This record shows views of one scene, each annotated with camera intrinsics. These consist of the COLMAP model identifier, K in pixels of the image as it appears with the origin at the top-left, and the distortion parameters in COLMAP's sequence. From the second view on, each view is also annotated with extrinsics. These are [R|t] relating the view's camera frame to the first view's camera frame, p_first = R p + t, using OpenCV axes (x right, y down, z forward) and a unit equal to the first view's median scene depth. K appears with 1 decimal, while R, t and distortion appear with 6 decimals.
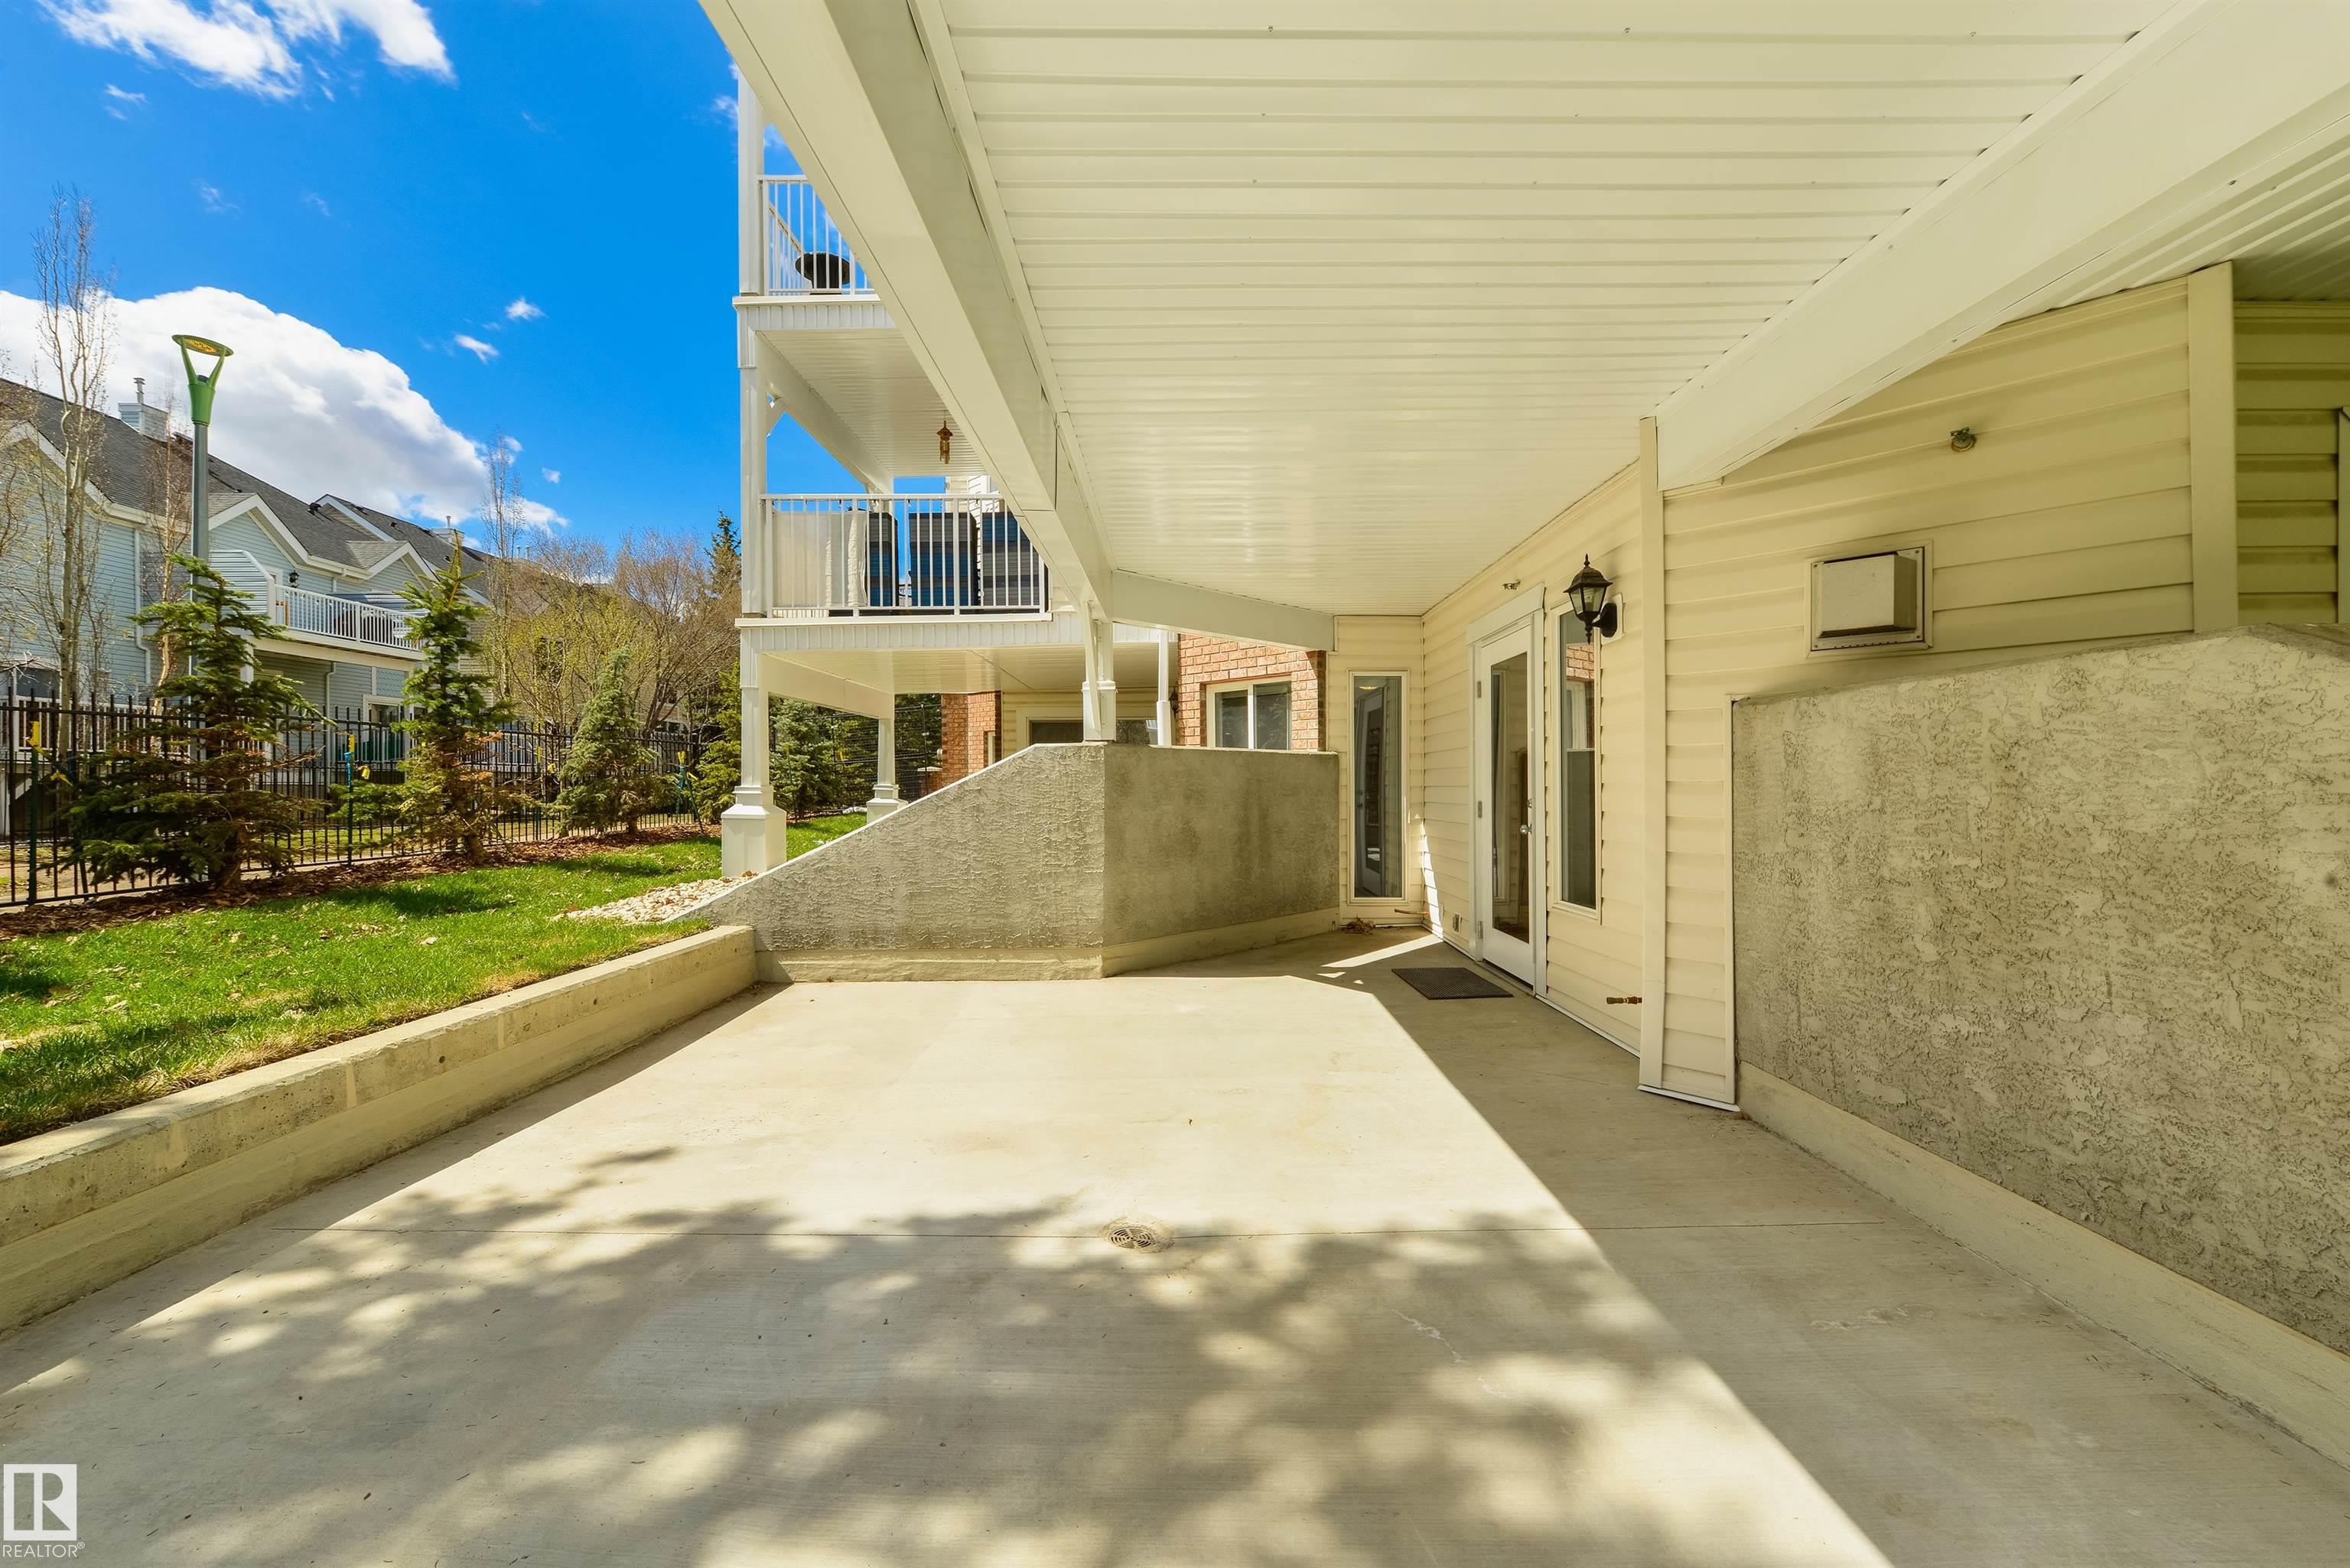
lens RADIAL K [[919.1, 0, 1158.1], [0, 919.1, 781.4], [0, 0, 1]] dist [0.003378, -0.001089]
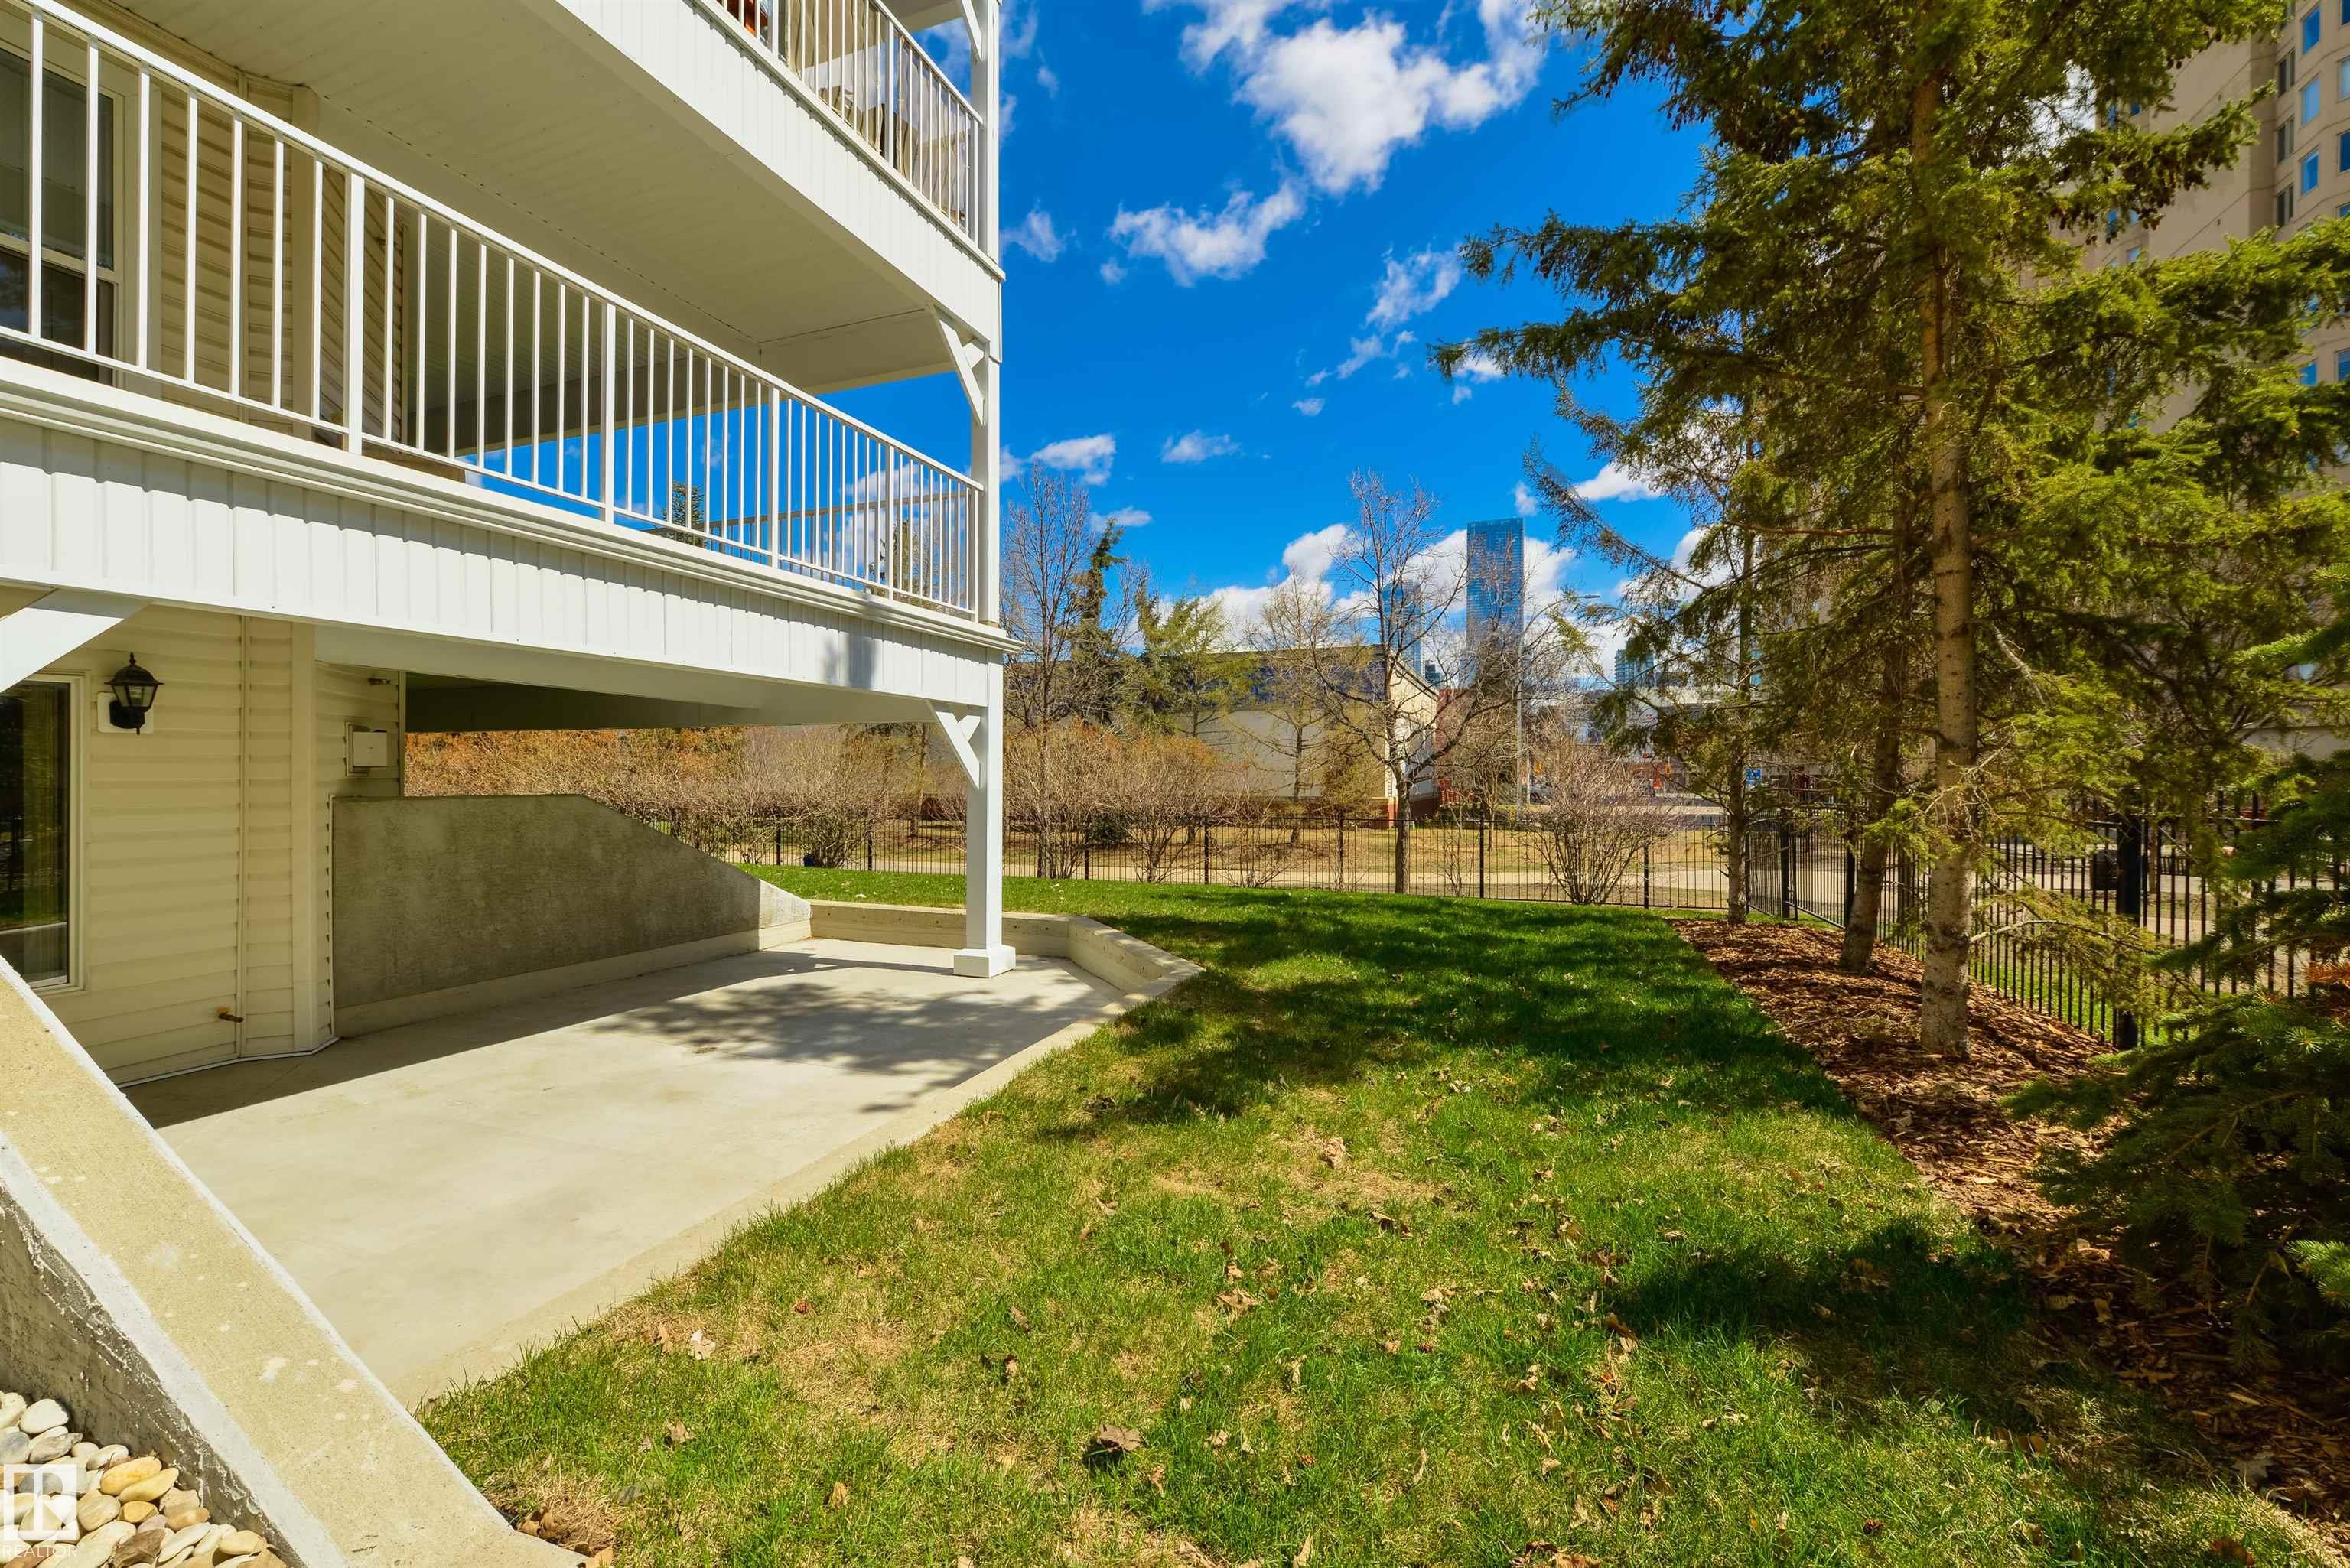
lens RADIAL K [[919.1, 0, 1180.3], [0, 919.1, 777.5], [0, 0, 1]] dist [0.003378, -0.001089]
pose [[-0.939383, -0.006355, 0.342812, -1.546715], [-0.006845, 0.999977, -0.000218, -0.149736], [-0.342802, -0.002552, -0.939404, 2.261015]]
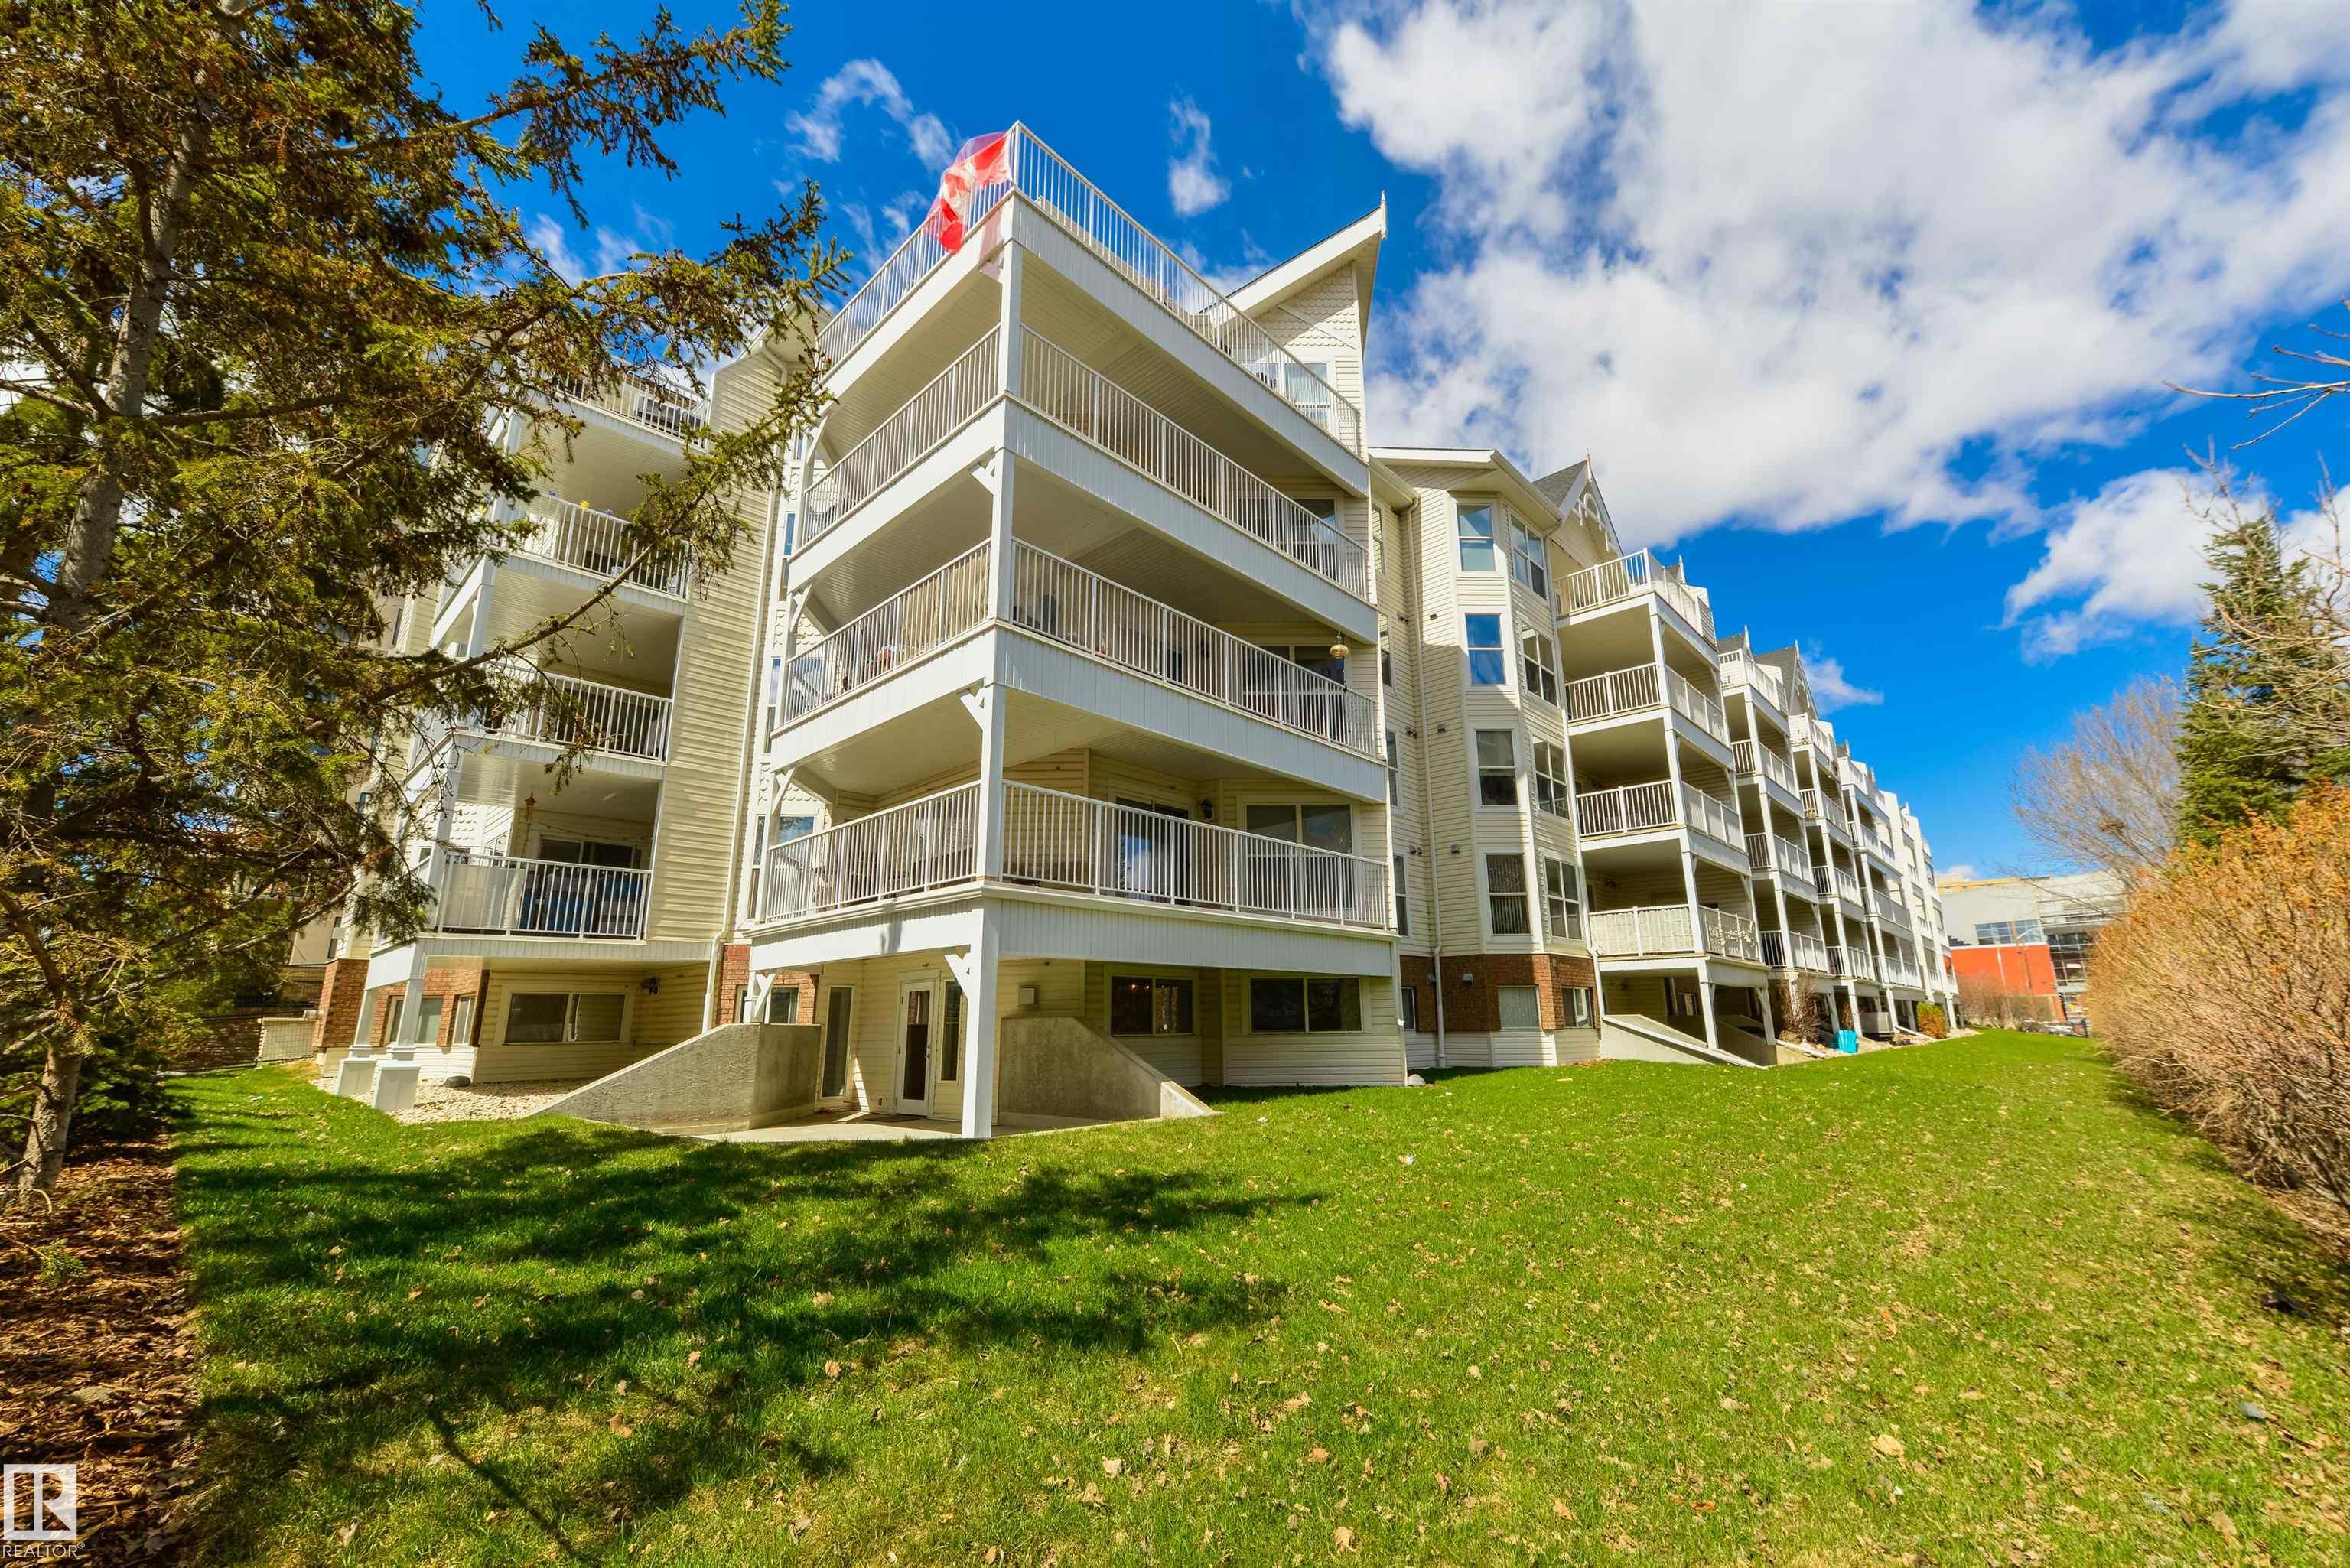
lens RADIAL K [[919.1, 0, 1187.9], [0, 919.1, 790.9], [0, 0, 1]] dist [0.003378, -0.001089]
pose [[0.667100, 0.173832, 0.724403, -2.111092], [0.011104, 0.969967, -0.242985, -0.069853], [-0.744885, 0.170139, 0.645135, -2.613674]]
